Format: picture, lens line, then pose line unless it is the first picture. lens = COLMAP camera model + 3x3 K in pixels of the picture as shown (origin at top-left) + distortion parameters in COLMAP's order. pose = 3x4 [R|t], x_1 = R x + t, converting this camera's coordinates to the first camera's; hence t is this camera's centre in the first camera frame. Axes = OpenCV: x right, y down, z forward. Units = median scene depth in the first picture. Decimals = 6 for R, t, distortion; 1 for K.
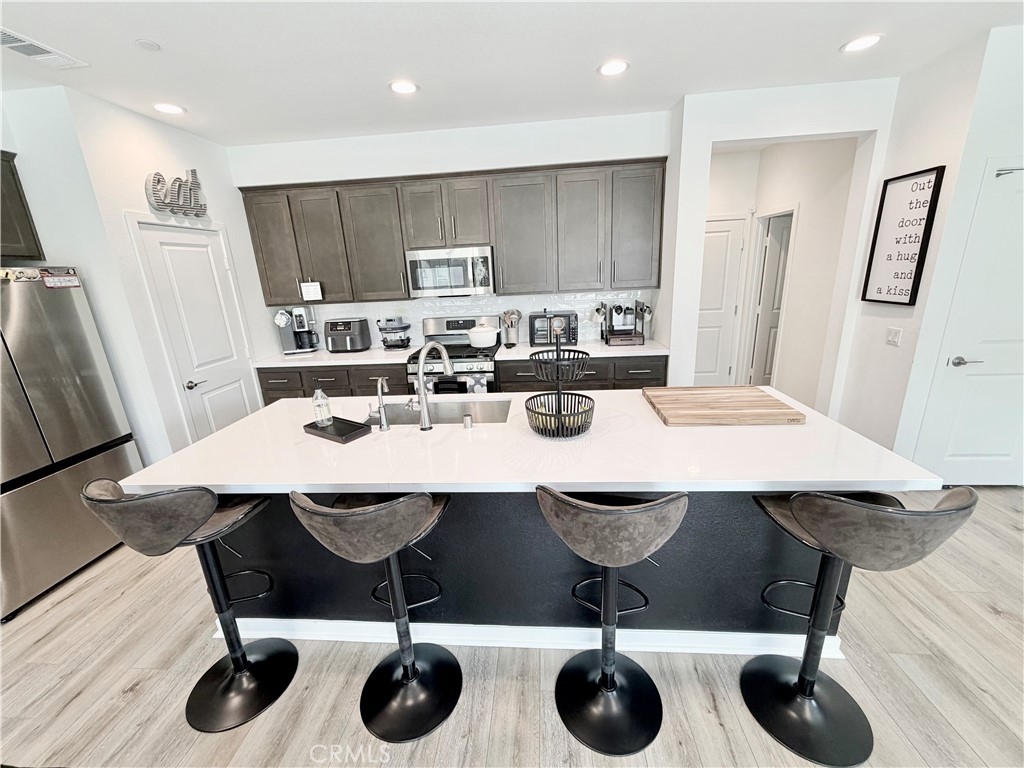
lens RADIAL K [[408.5, 0, 510.6], [0, 408.5, 384.6], [0, 0, 1]] dist [0.001182, 0.000572]
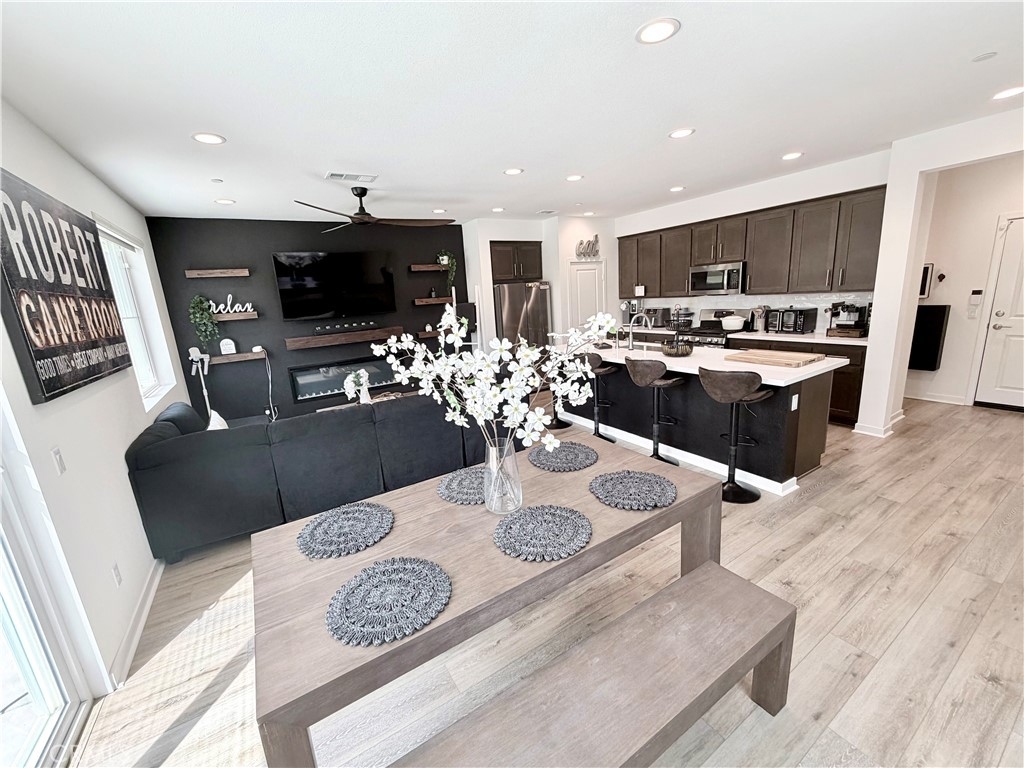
lens RADIAL K [[408.5, 0, 509.8], [0, 408.5, 385.5], [0, 0, 1]] dist [0.001182, 0.000572]
pose [[0.591544, 0.189146, -0.783773, 0.686304], [-0.184111, 0.978099, 0.097086, 0.112895], [0.784971, 0.086871, 0.613412, -0.531779]]
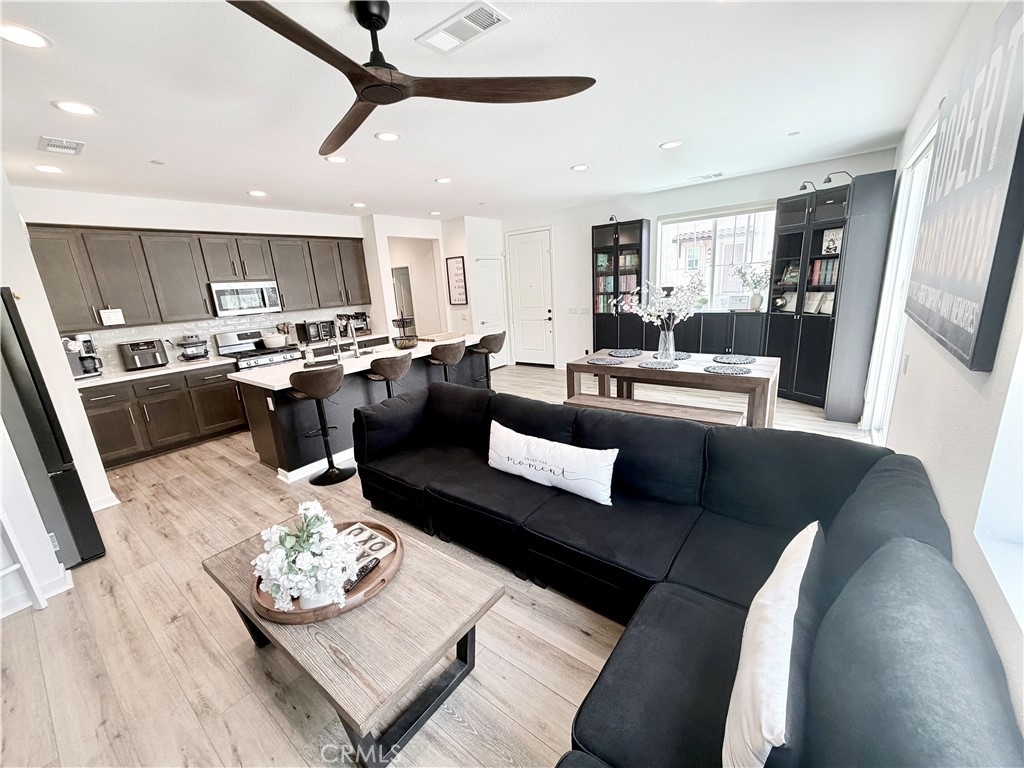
lens RADIAL K [[408.5, 0, 511.3], [0, 408.5, 385.7], [0, 0, 1]] dist [0.001182, 0.000572]
pose [[0.548854, -0.193920, 0.813114, -0.876156], [0.263288, 0.963314, 0.052021, 0.197173], [-0.793372, 0.185531, 0.579775, -0.530307]]
